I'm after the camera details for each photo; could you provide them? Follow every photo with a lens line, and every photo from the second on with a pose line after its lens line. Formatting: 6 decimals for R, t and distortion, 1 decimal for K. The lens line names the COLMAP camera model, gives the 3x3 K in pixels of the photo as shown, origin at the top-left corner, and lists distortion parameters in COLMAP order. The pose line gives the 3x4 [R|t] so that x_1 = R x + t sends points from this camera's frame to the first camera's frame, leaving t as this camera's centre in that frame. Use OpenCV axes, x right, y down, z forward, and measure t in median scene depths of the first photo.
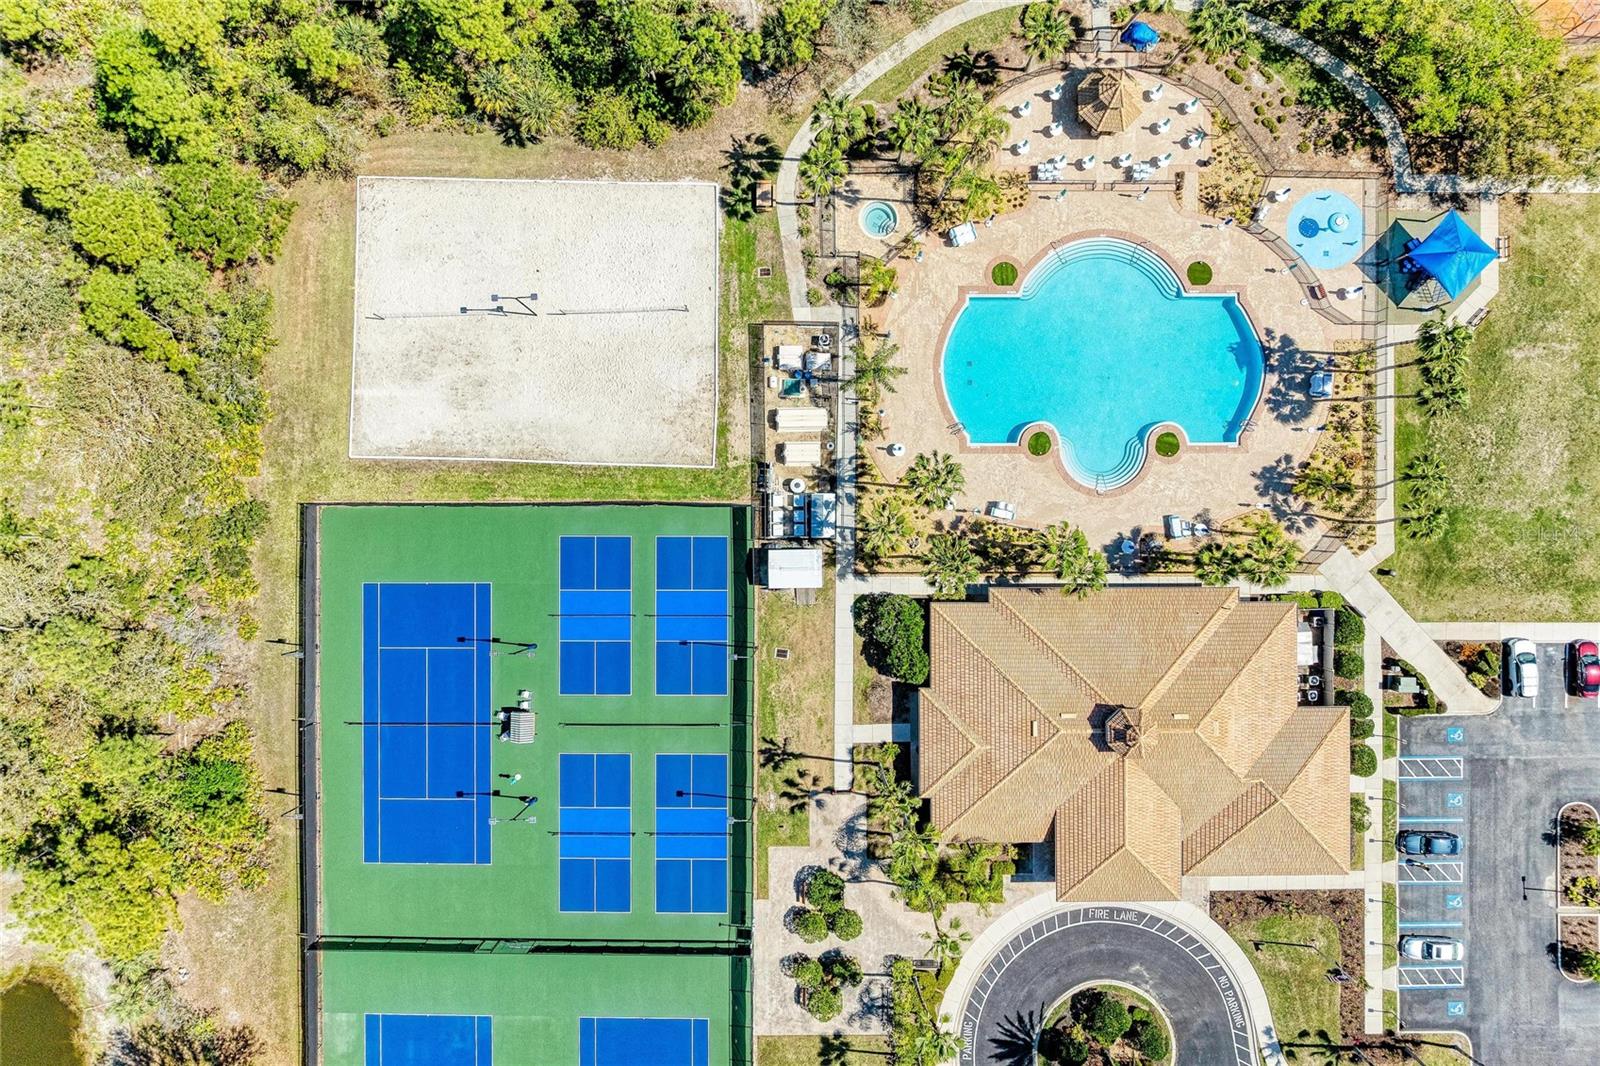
lens RADIAL K [[1114.2, 0, 800.0], [0, 1114.2, 533.0], [0, 0, 1]] dist [-0.017606, -0.002978]
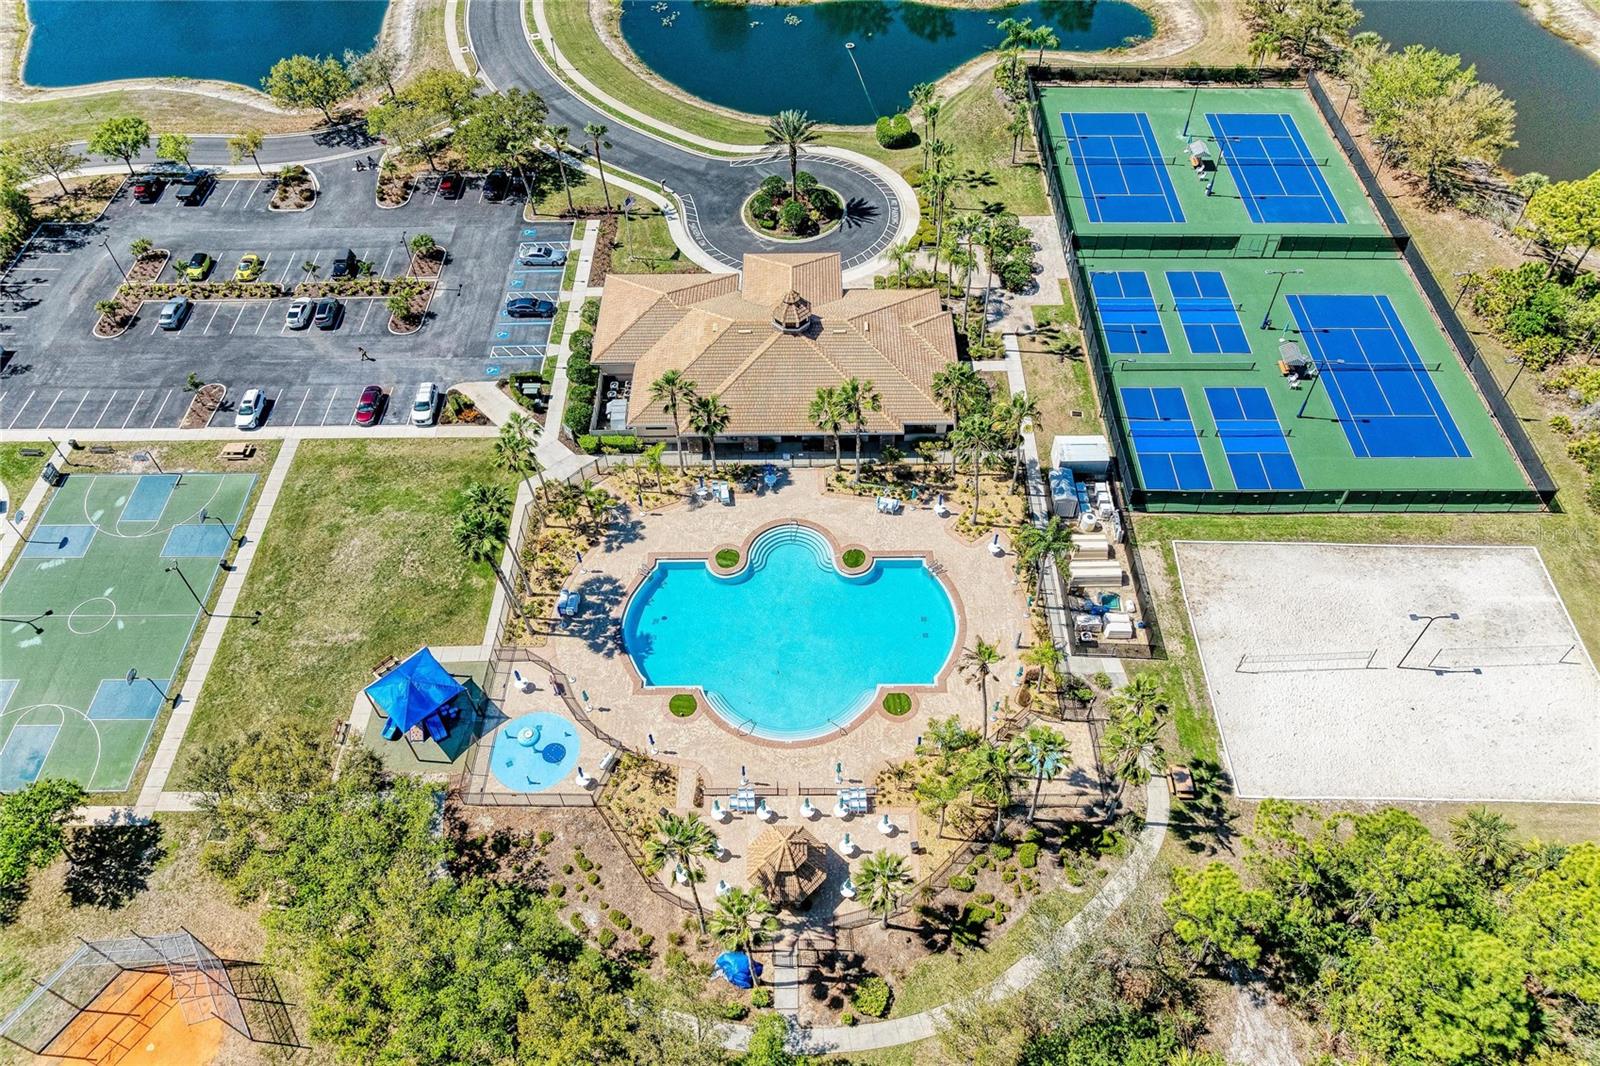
lens RADIAL K [[1124.0, 0, 805.7], [0, 1124.0, 540.8], [0, 0, 1]] dist [-0.023393, 0.004122]
pose [[-0.999867, 0.010998, 0.012034, 0.246751], [-0.000572, -0.761374, 0.648312, -0.725604], [0.016292, 0.648219, 0.761280, 0.215012]]
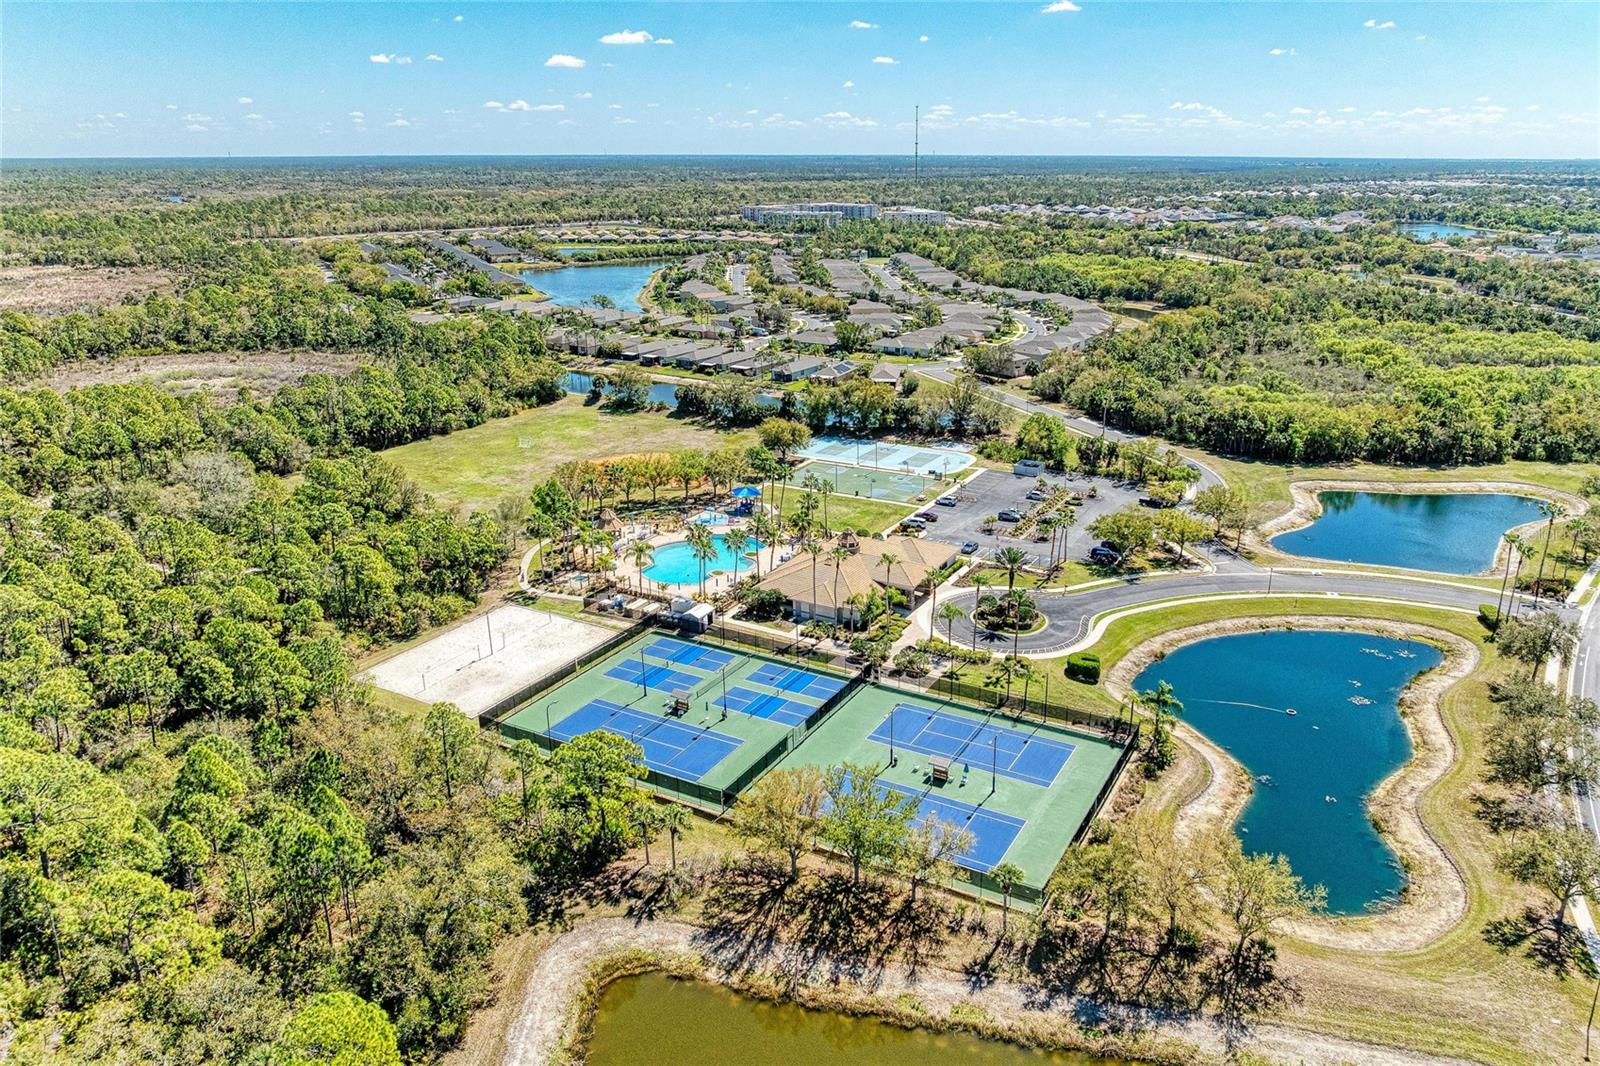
lens RADIAL K [[1132.4, 0, 818.4], [0, 1132.4, 520.2], [0, 0, 1]] dist [-0.020366, -0.003976]
pose [[0.488743, -0.265525, 0.831040, -1.408142], [0.872369, 0.159851, -0.461975, 1.034300], [-0.010177, 0.950760, 0.309762, 0.255451]]
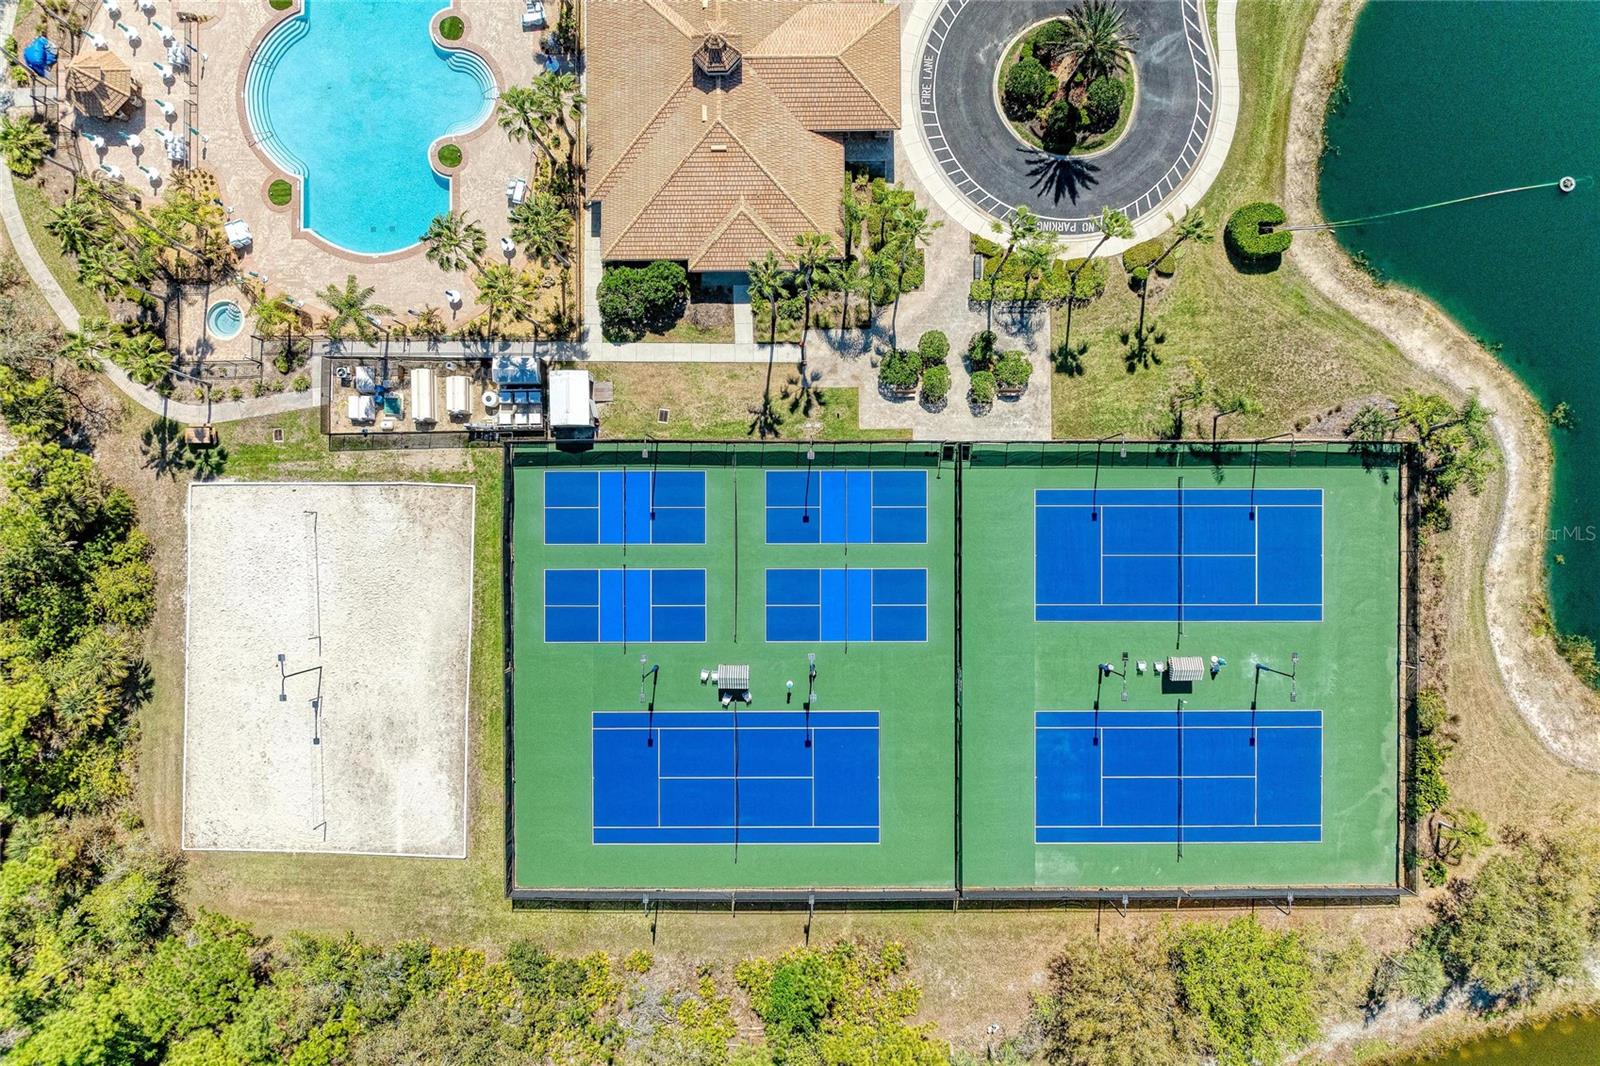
lens RADIAL K [[1114.2, 0, 800.0], [0, 1114.2, 533.0], [0, 0, 1]] dist [-0.017606, -0.002978]
pose [[-0.002283, -0.999945, 0.010269, -0.130635], [0.999996, -0.002296, -0.001318, 0.231107], [0.001342, 0.010266, 0.999946, 0.016900]]
